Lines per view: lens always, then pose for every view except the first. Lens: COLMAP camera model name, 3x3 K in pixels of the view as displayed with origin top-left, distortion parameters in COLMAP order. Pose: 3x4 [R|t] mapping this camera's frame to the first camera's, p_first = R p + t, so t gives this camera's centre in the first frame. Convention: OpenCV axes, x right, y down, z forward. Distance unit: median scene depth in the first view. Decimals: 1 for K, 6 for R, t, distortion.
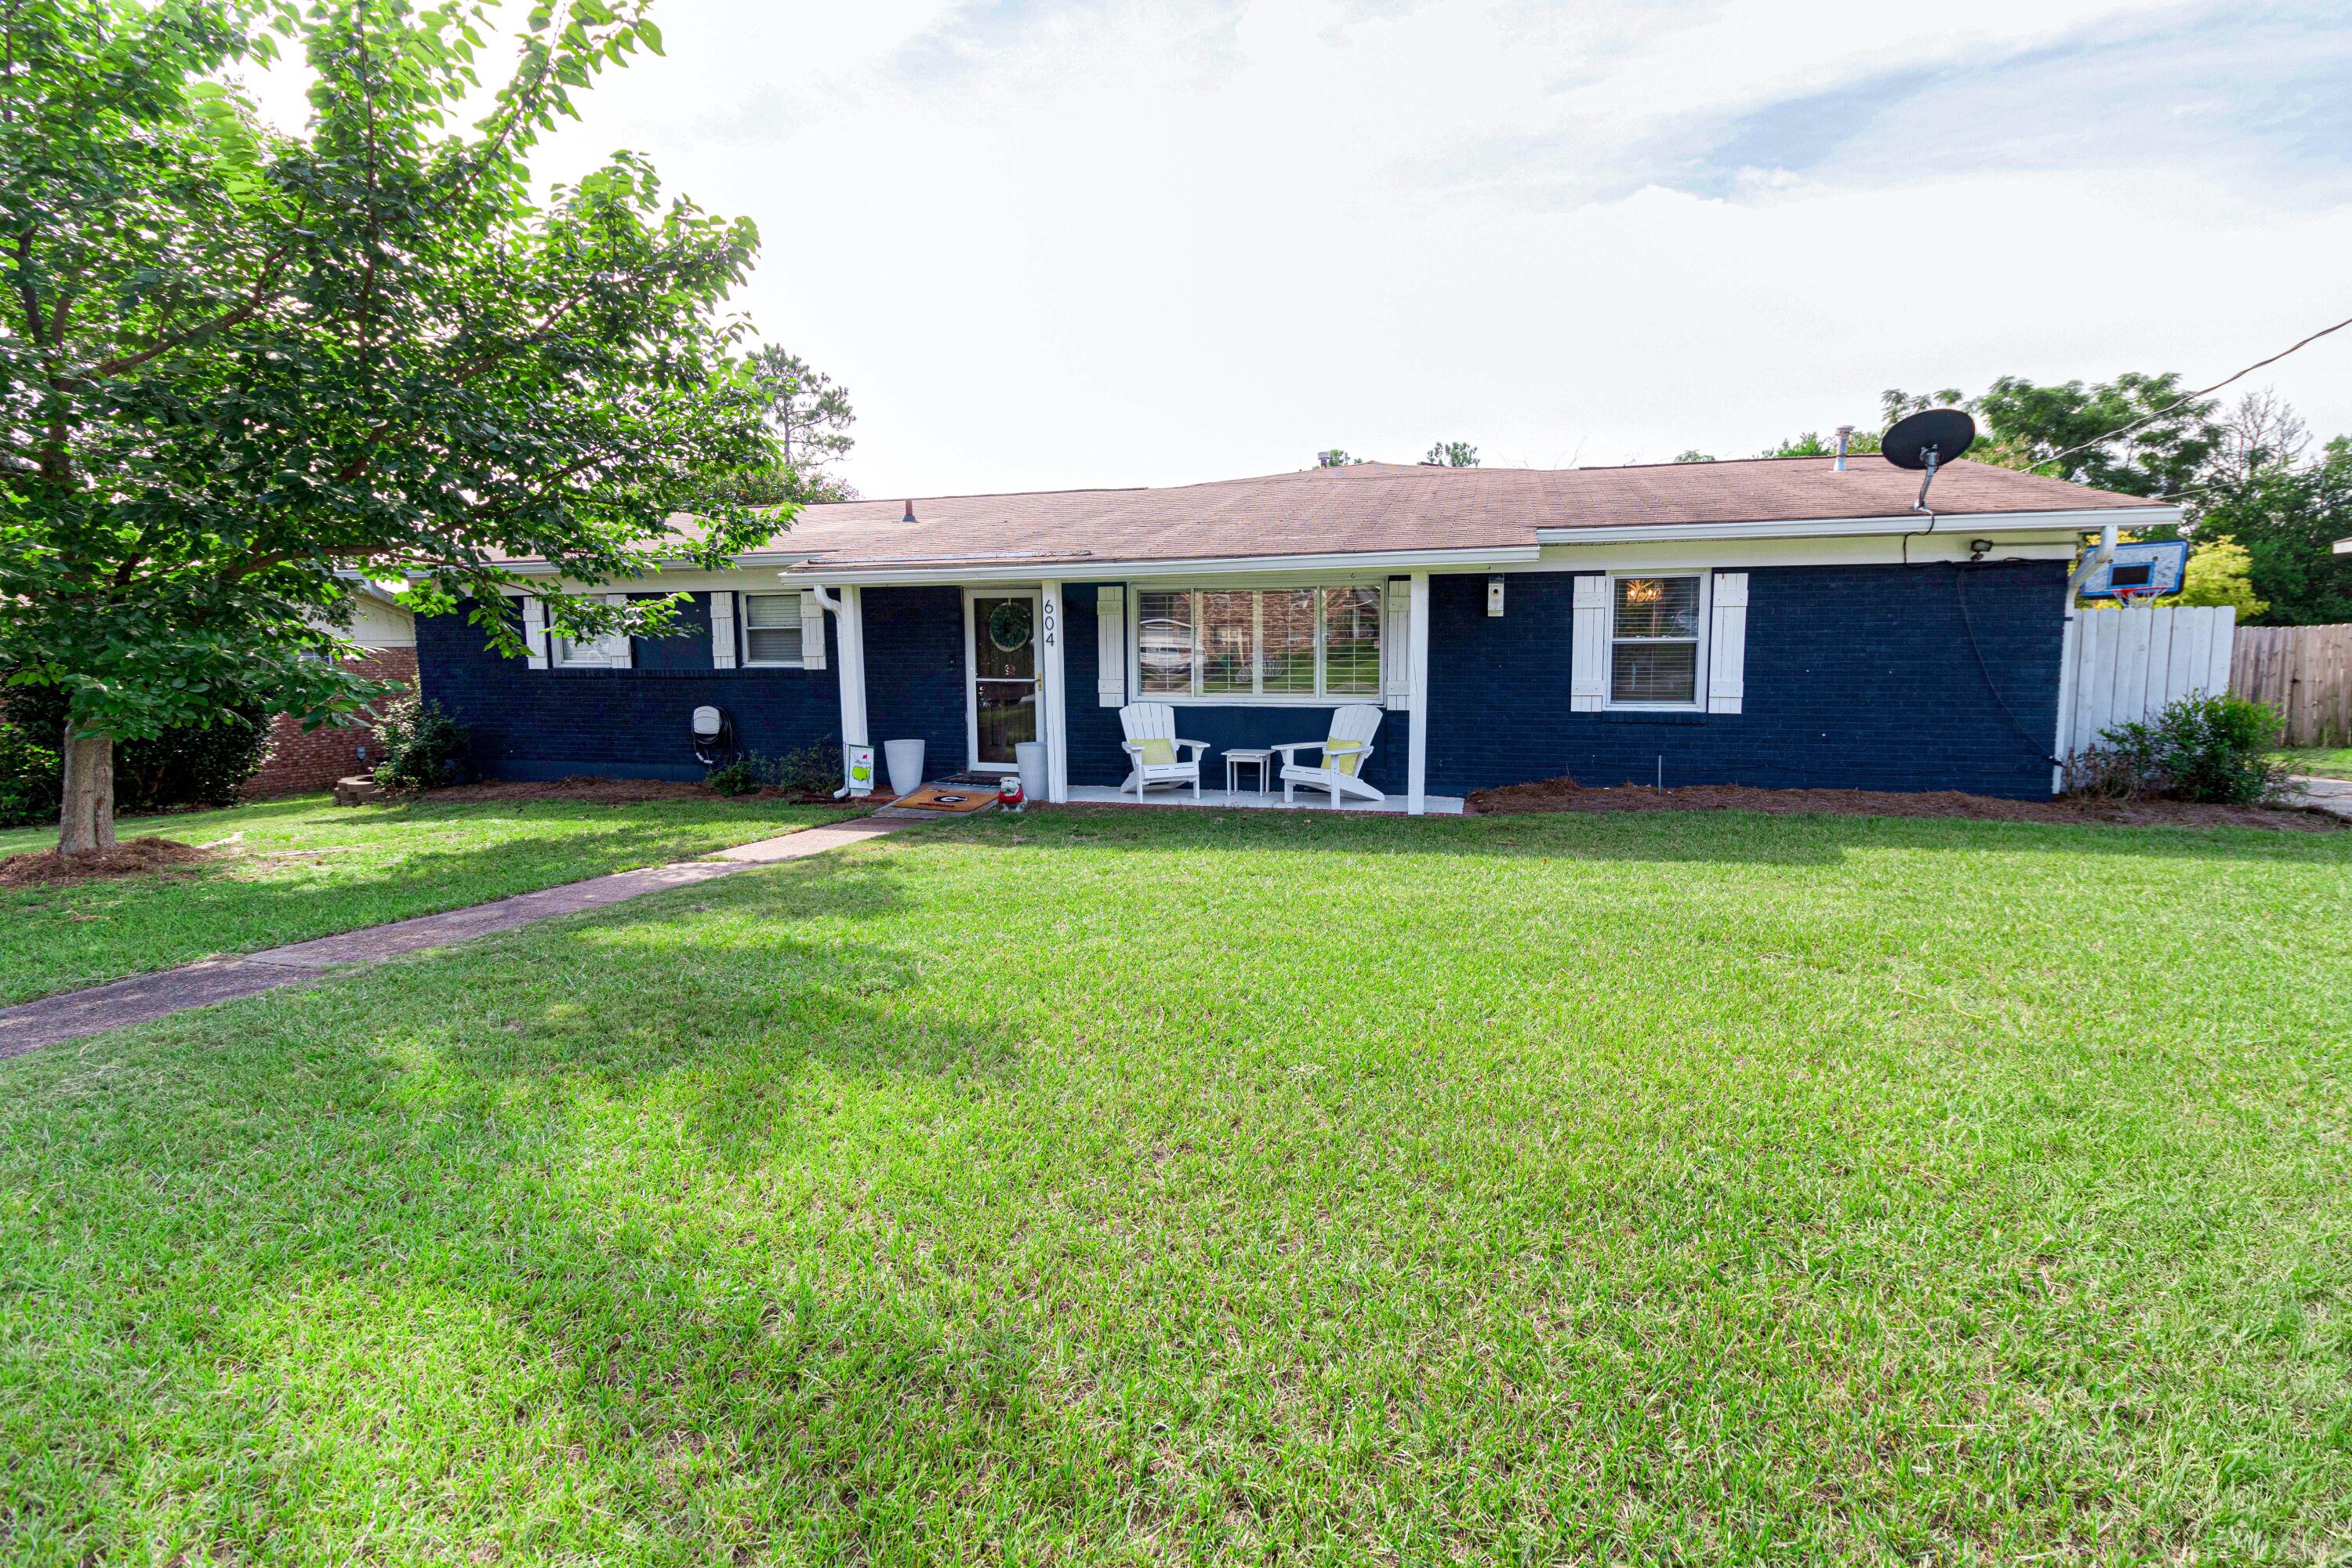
lens RADIAL K [[1077.7, 0, 1201.5], [0, 1077.7, 748.2], [0, 0, 1]] dist [0.000497, 0.000044]
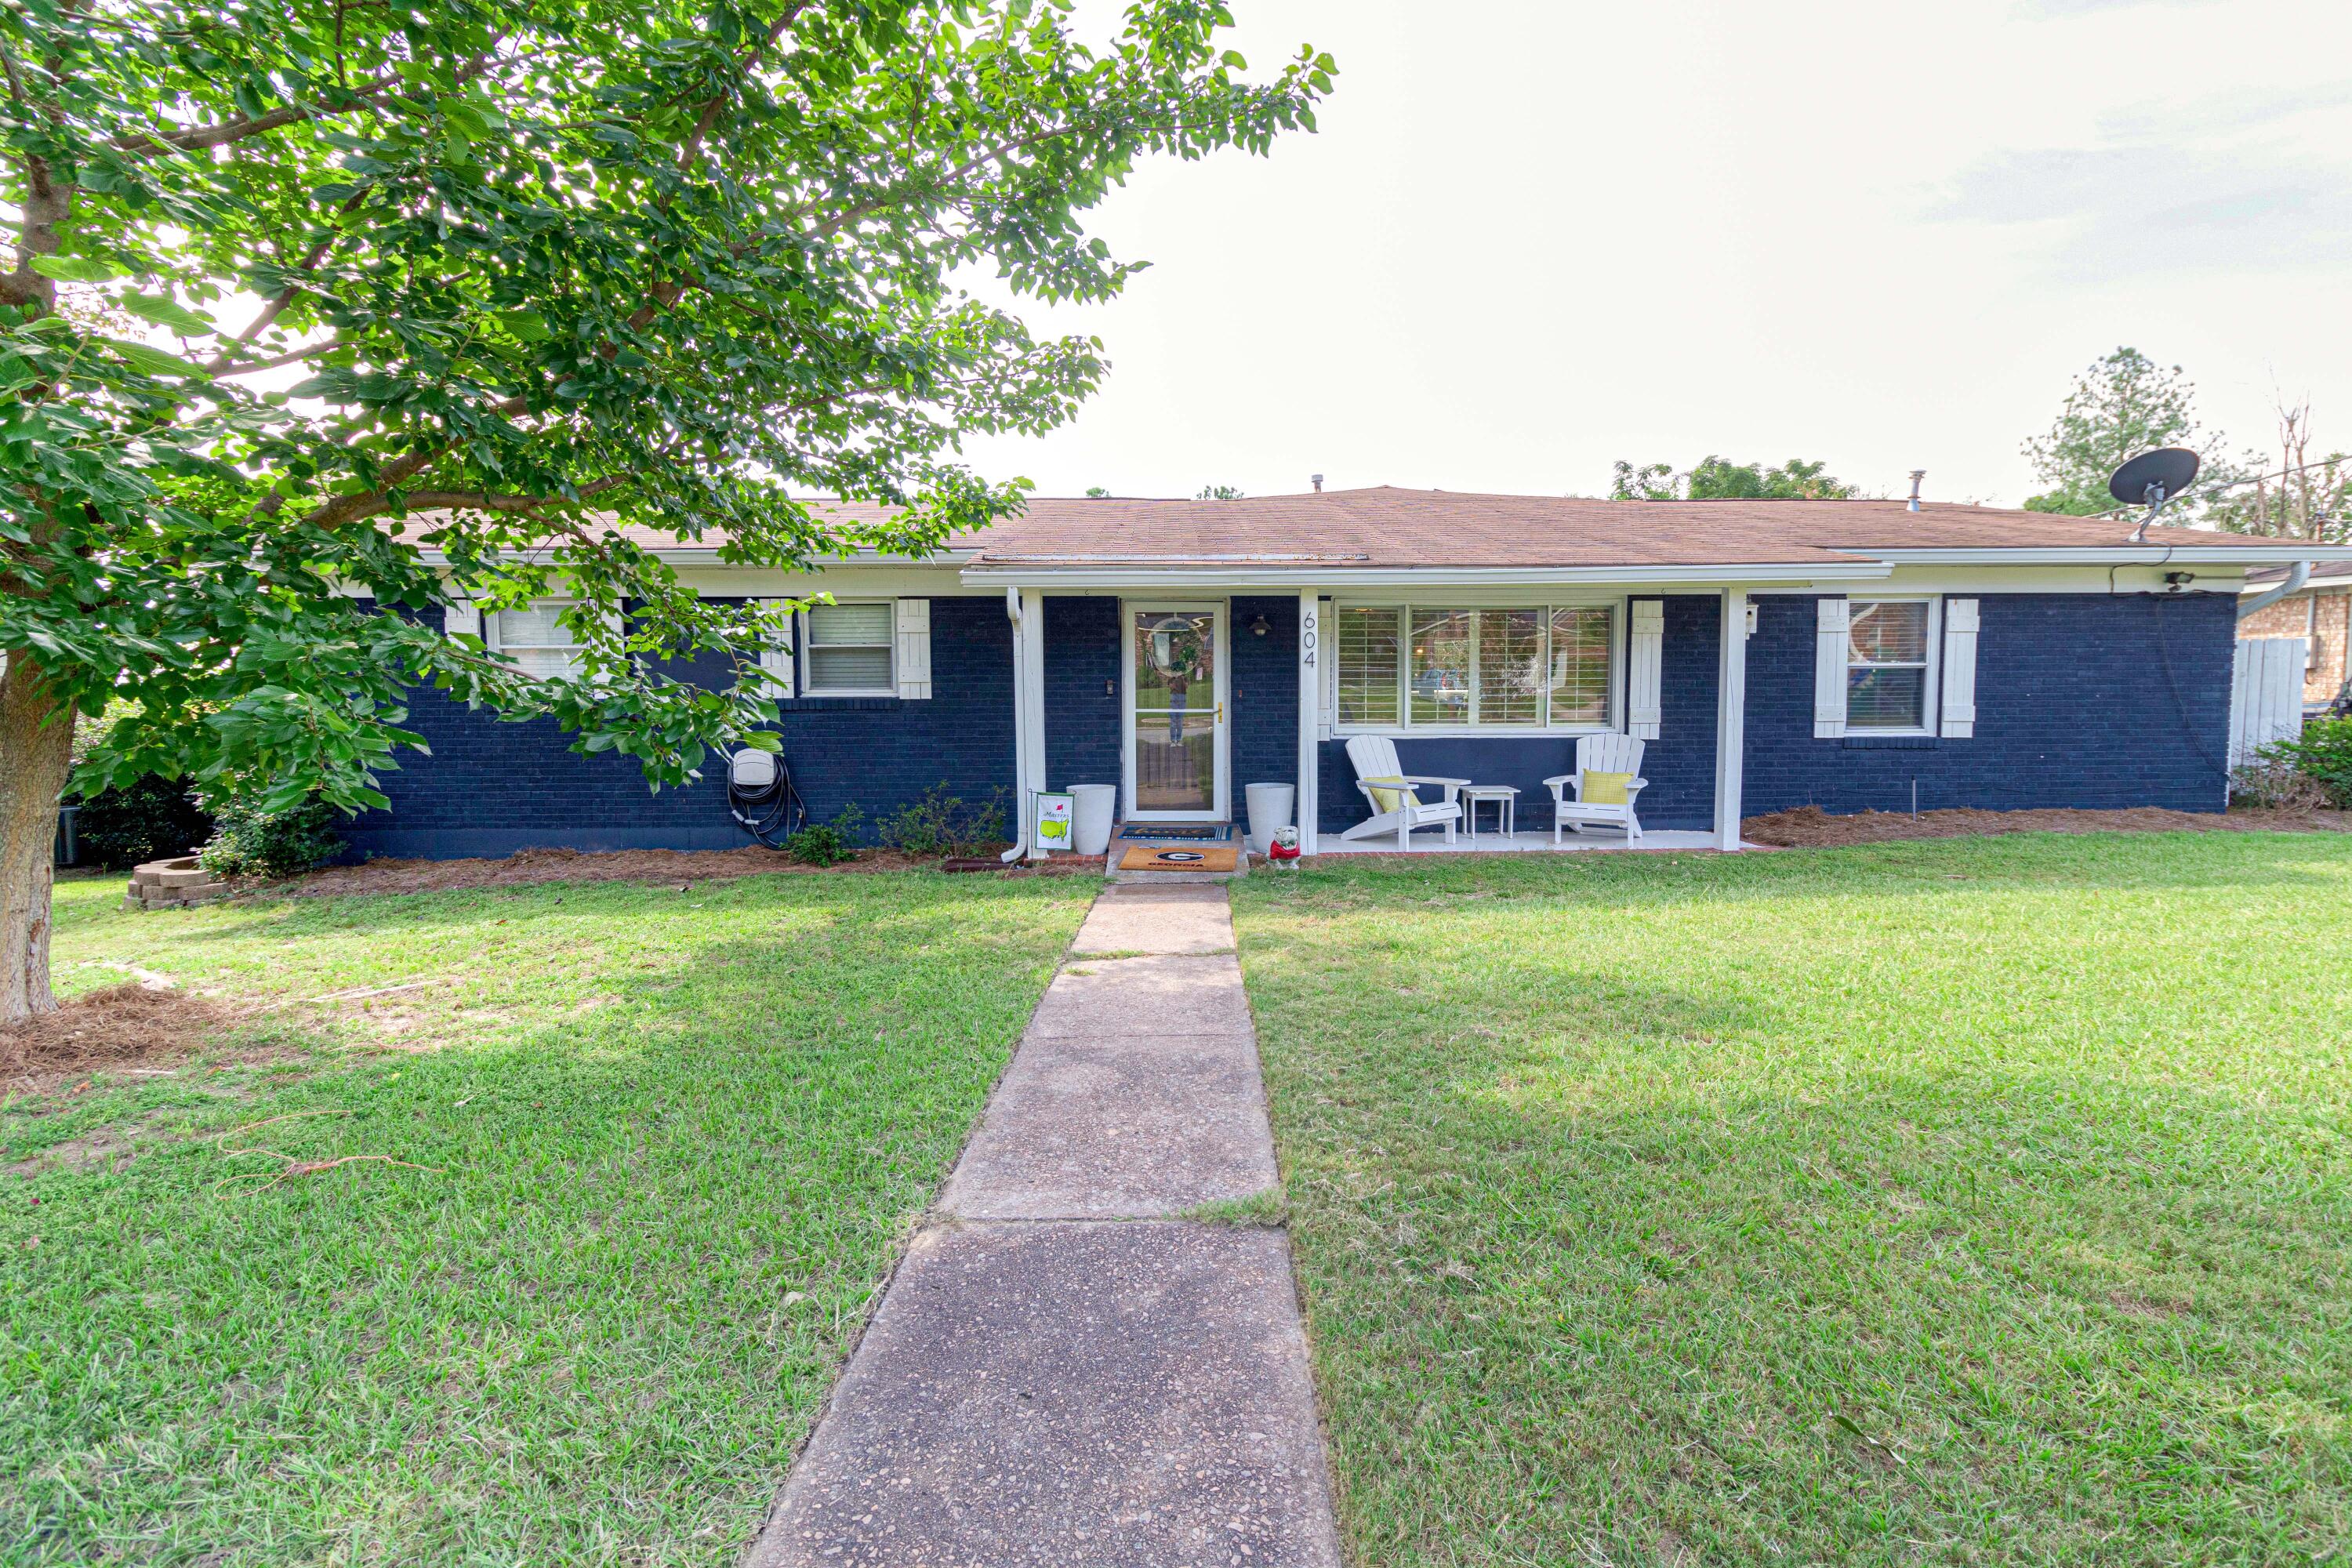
lens RADIAL K [[1077.7, 0, 1201.5], [0, 1077.7, 748.2], [0, 0, 1]] dist [0.000497, 0.000044]
pose [[0.957619, -0.014455, 0.287675, -0.471293], [0.026078, 0.998989, -0.036611, -0.003737], [-0.286855, 0.042562, 0.957028, 0.233138]]
